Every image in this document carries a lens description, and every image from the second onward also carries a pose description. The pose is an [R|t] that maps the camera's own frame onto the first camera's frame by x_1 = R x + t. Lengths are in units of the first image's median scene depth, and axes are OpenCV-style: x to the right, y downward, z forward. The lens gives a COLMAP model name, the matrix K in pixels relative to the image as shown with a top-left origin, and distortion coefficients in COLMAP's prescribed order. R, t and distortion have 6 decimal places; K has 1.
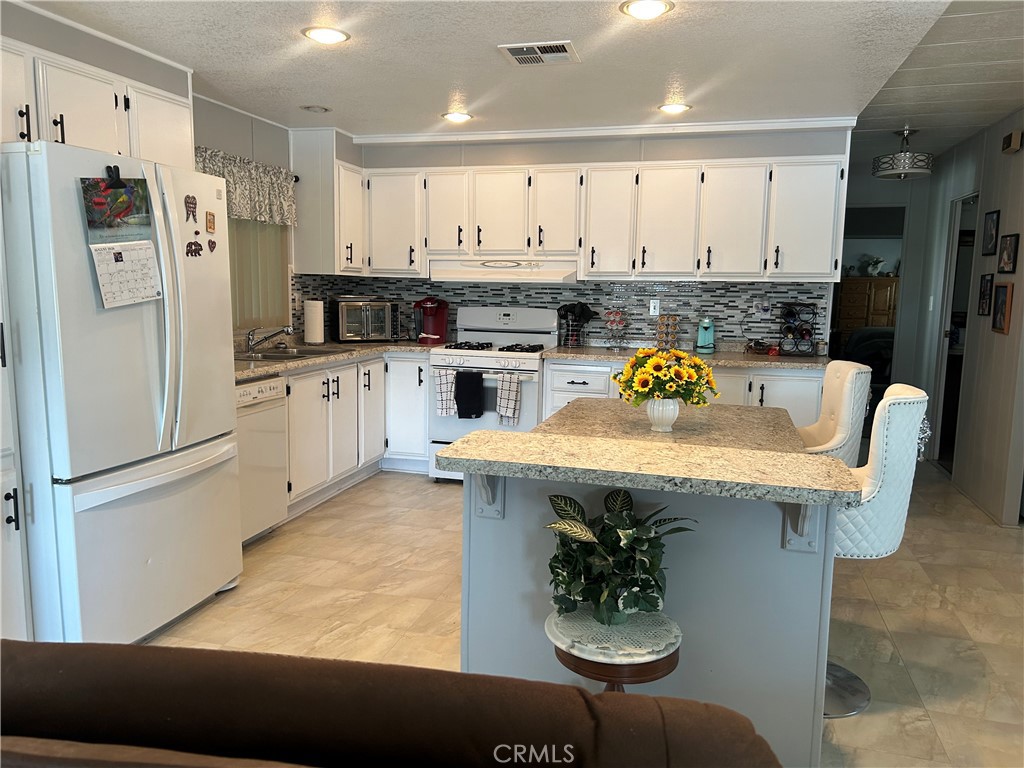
lens RADIAL K [[757.9, 0, 512.0], [0, 757.9, 384.0], [0, 0, 1]] dist [0.055438, -0.066194]
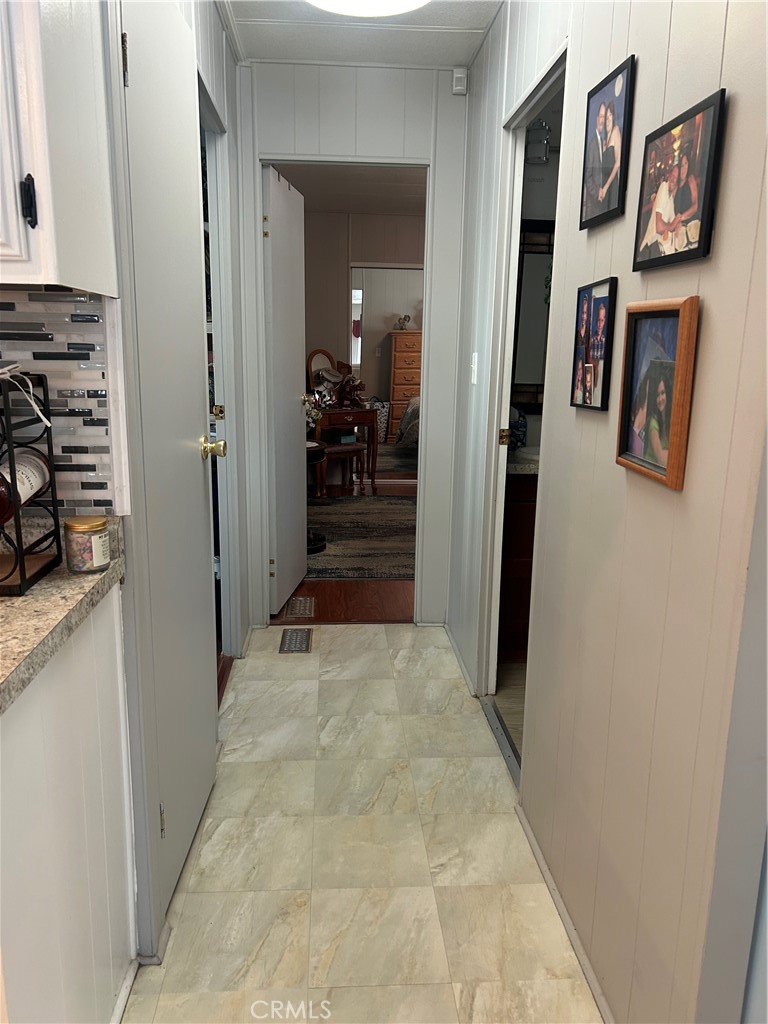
lens RADIAL K [[776.5, 0, 381.4], [0, 776.5, 516.6], [0, 0, 1]] dist [0.045178, -0.053142]
pose [[0.941670, -0.070786, 0.329009, 0.417525], [0.041624, 0.994620, 0.094858, -0.079307], [-0.333953, -0.075630, 0.939551, 0.711512]]
